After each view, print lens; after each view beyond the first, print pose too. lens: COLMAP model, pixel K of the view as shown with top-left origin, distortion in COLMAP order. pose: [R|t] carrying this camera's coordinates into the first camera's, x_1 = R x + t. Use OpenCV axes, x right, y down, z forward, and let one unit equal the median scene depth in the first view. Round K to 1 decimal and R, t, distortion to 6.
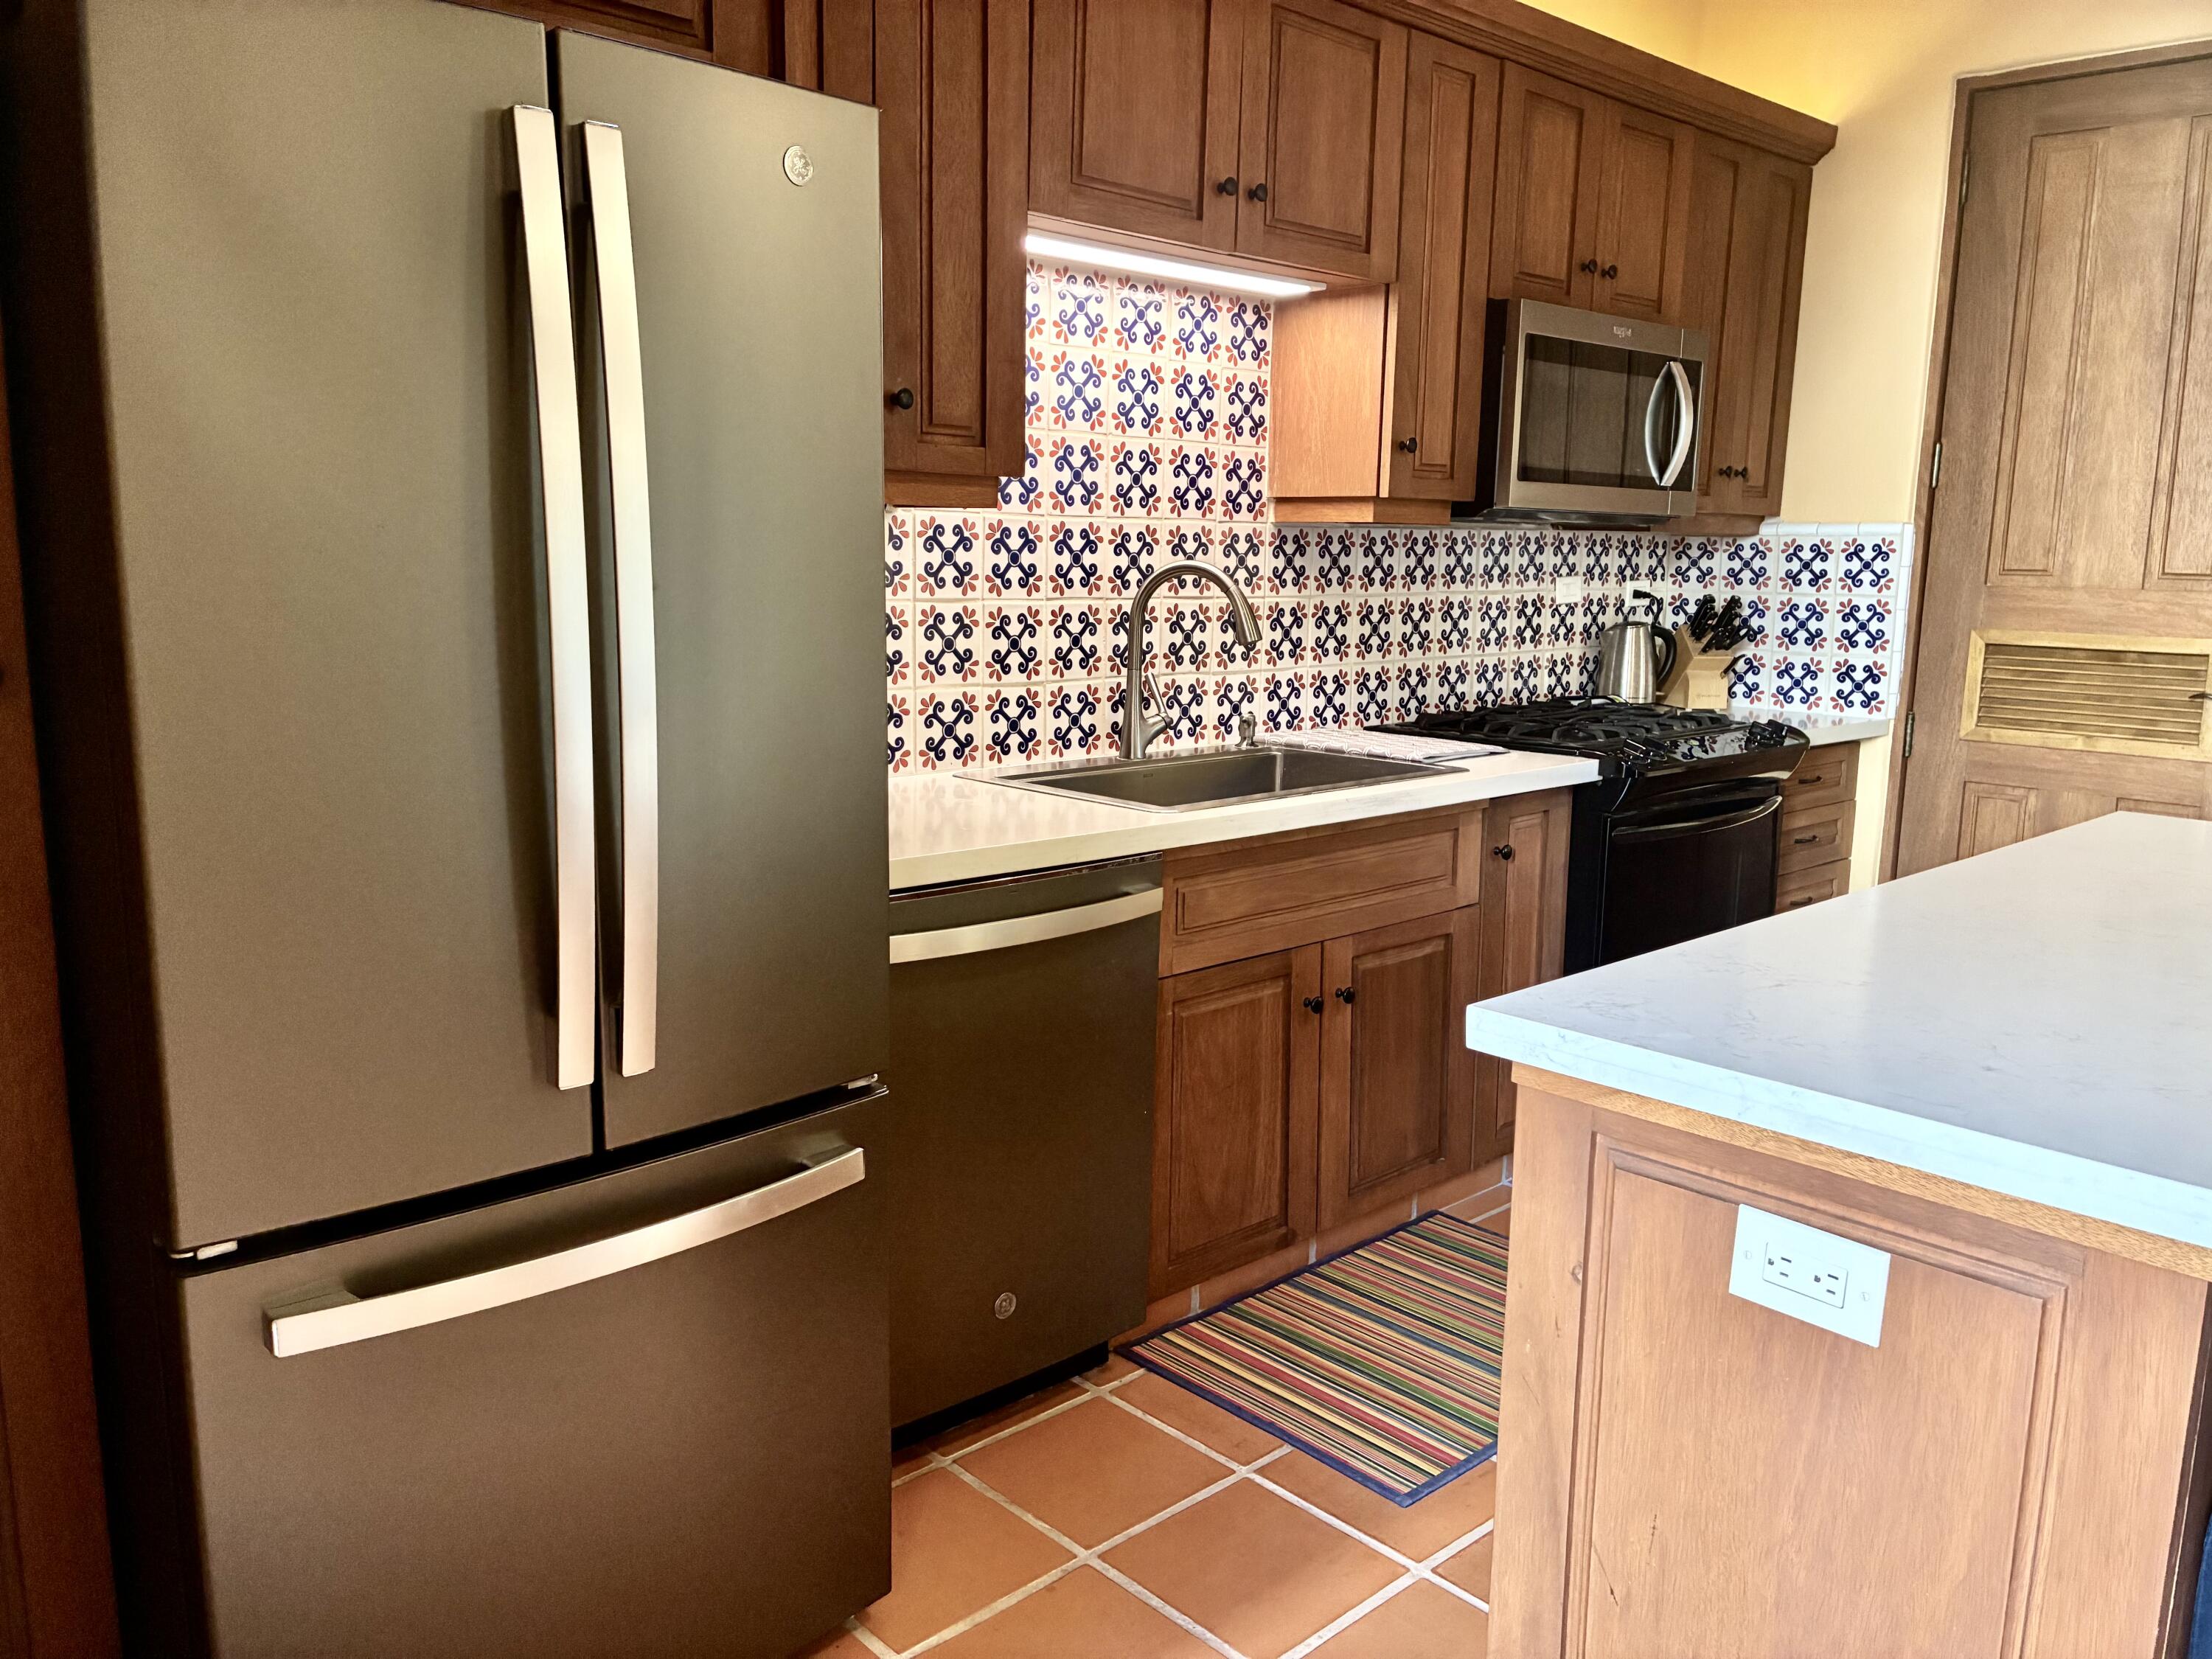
lens RADIAL K [[1679.0, 0, 1100.9], [0, 1679.0, 836.9], [0, 0, 1]] dist [0.046348, -0.052608]
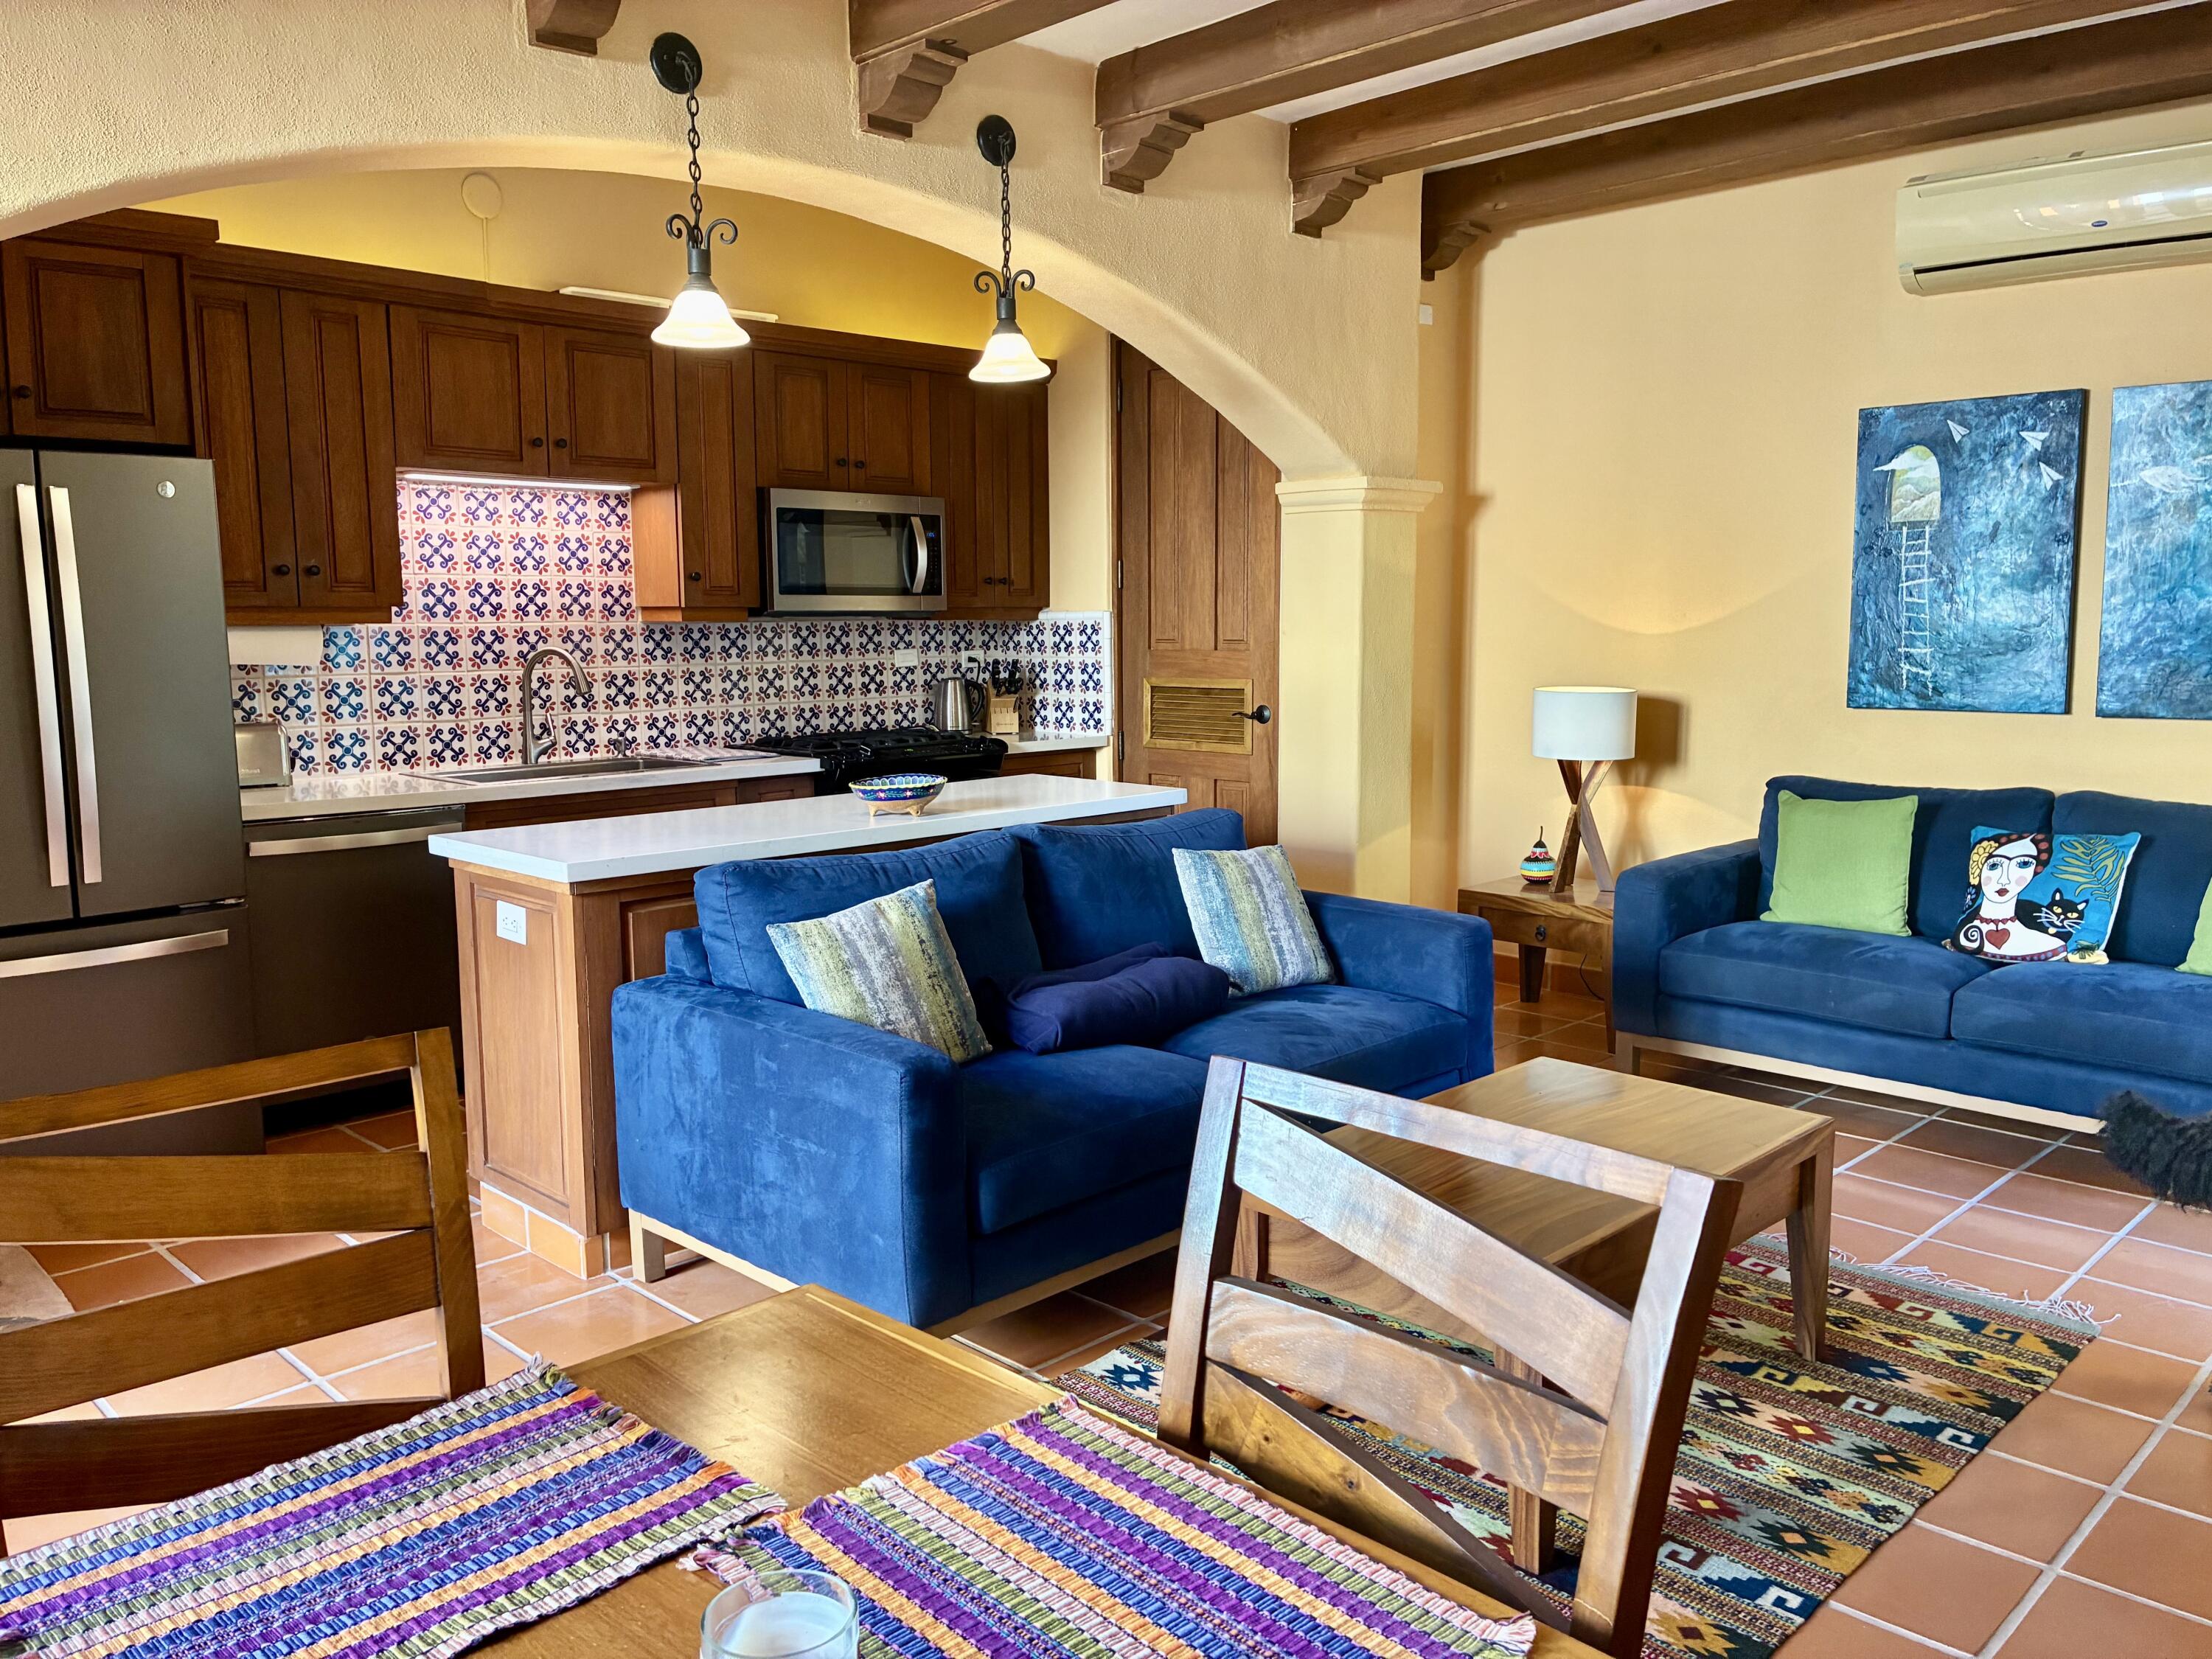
lens RADIAL K [[1679.0, 0, 1087.3], [0, 1679.0, 825.6], [0, 0, 1]] dist [0.046348, -0.052608]
pose [[0.999462, -0.027298, 0.018179, 0.503886], [0.028131, 0.998485, -0.047294, 0.102485], [-0.016860, 0.047780, 0.998716, -0.645085]]
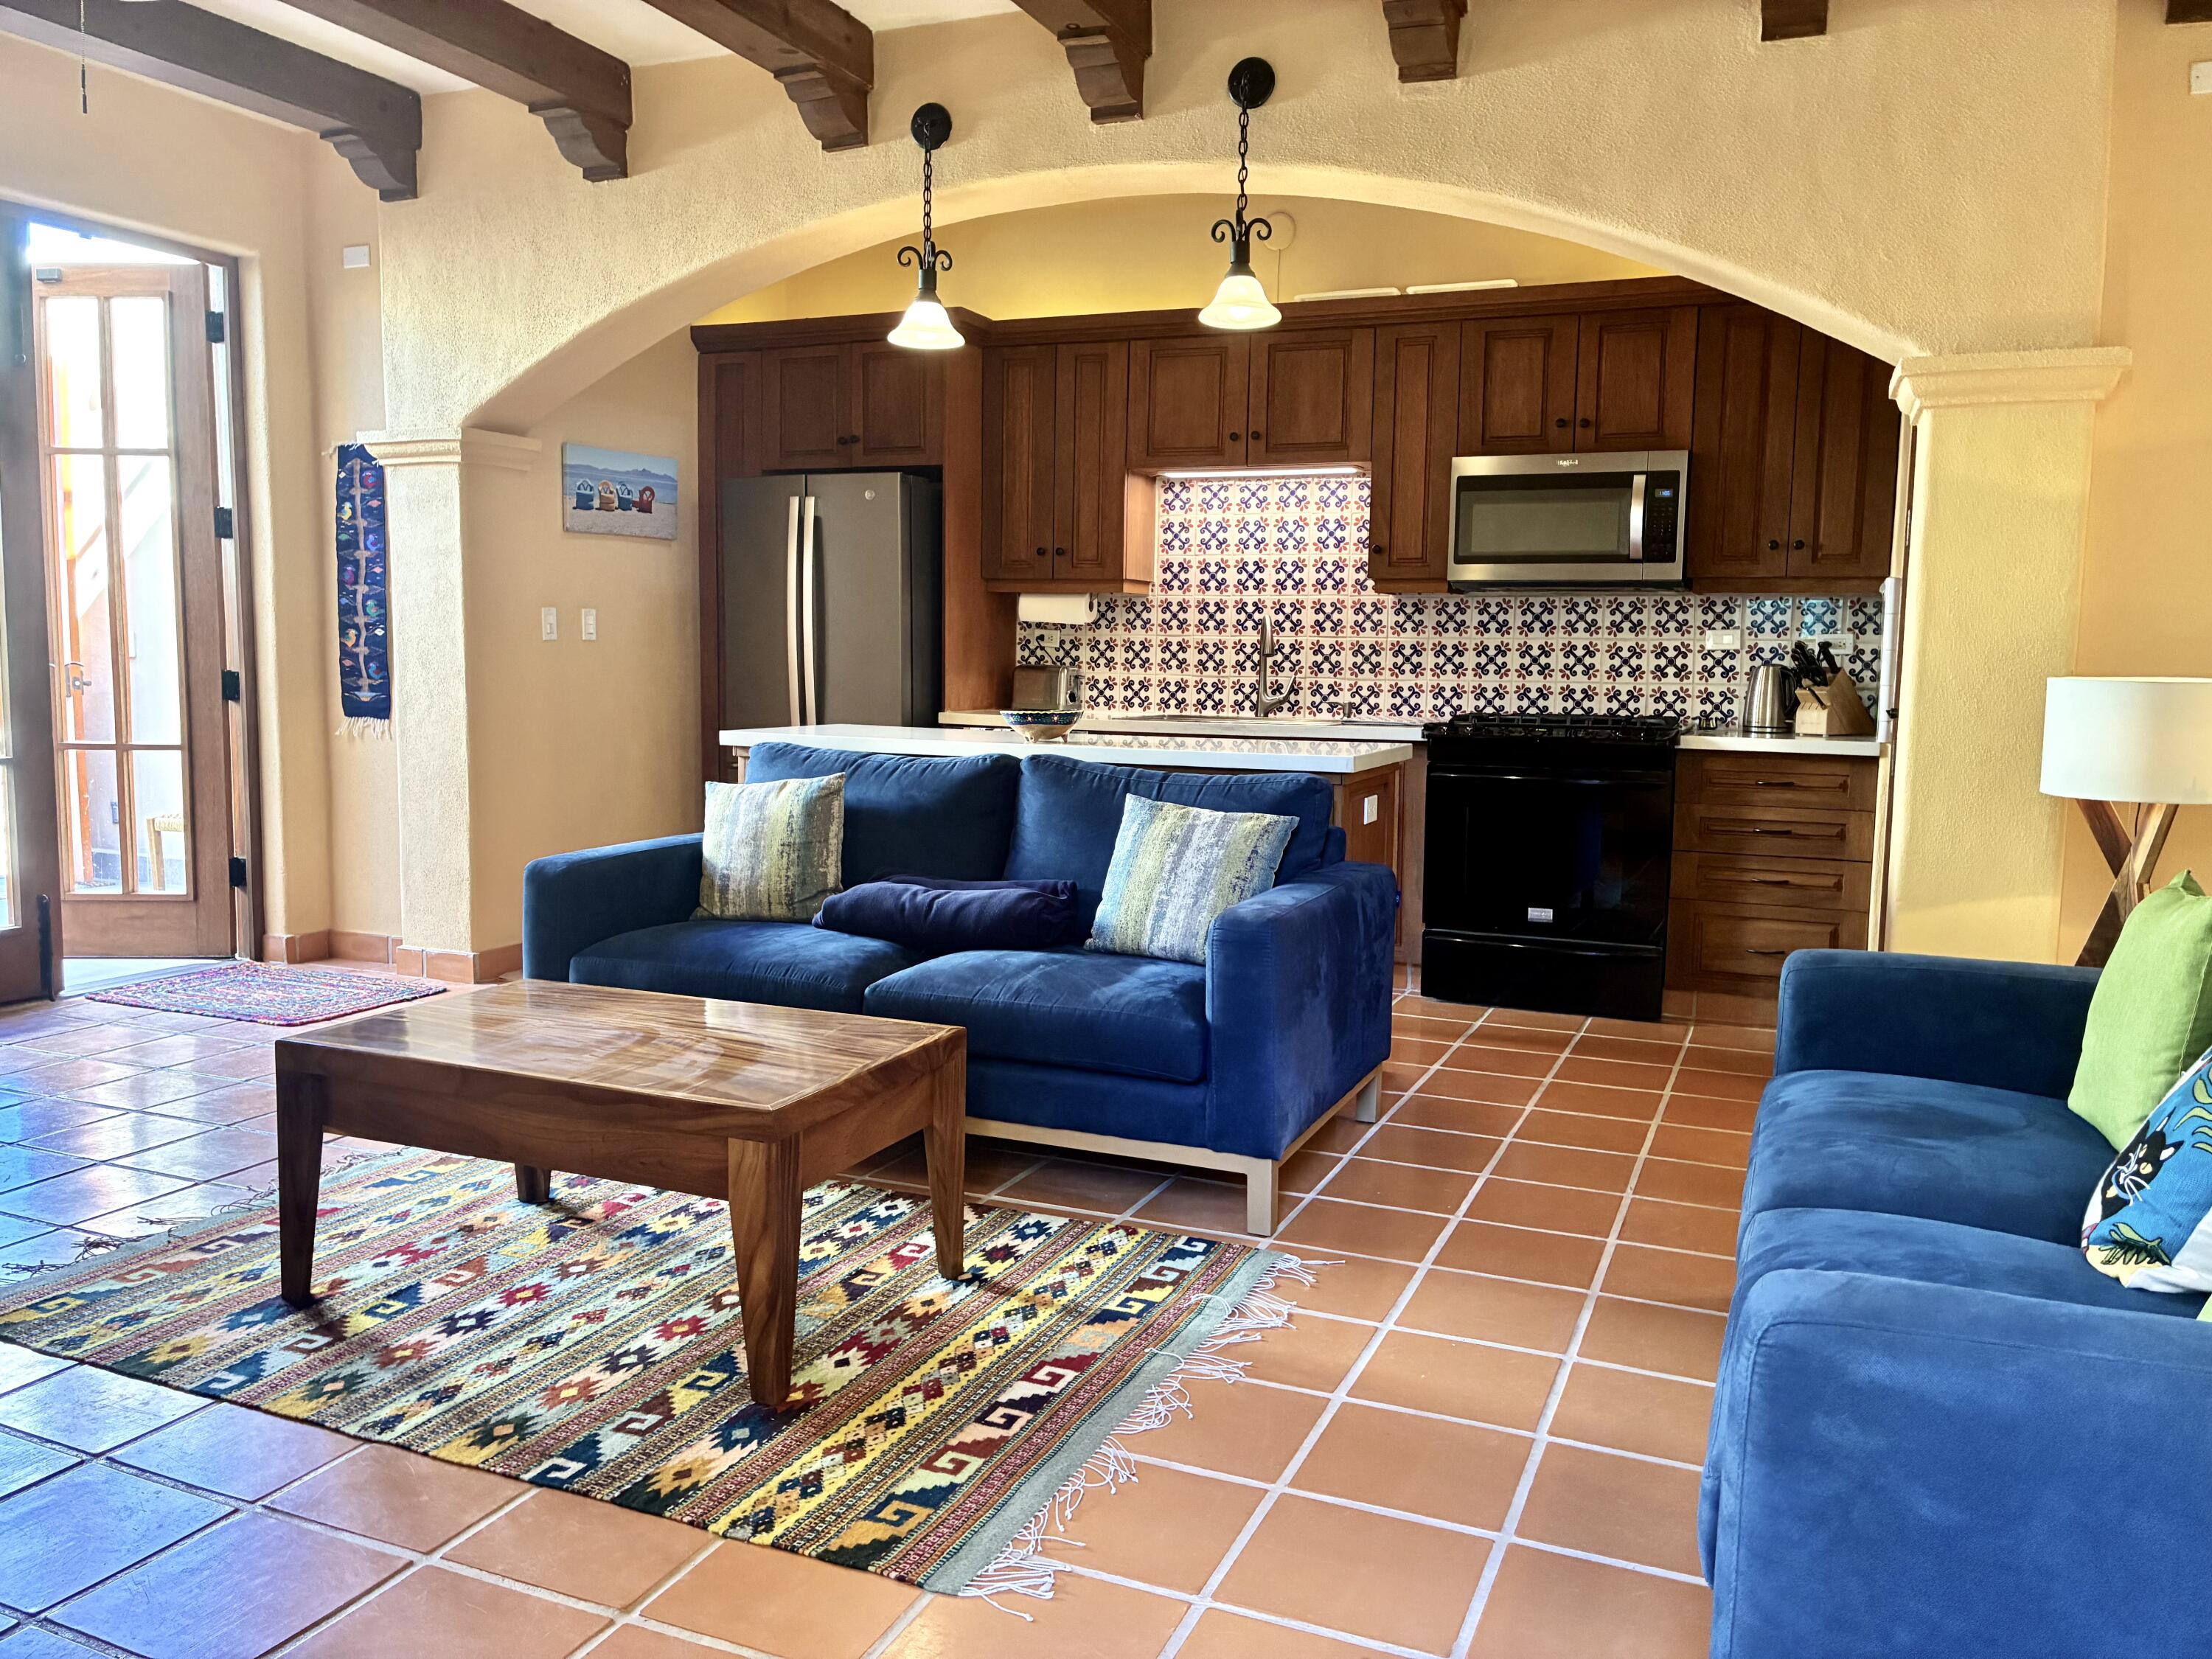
lens RADIAL K [[1679.0, 0, 1096.7], [0, 1679.0, 818.5], [0, 0, 1]] dist [0.046348, -0.052608]
pose [[0.393685, 0.078905, -0.915852, 1.603635], [-0.168708, 0.985588, 0.012393, 0.071306], [0.903631, 0.149633, 0.401324, 0.058101]]
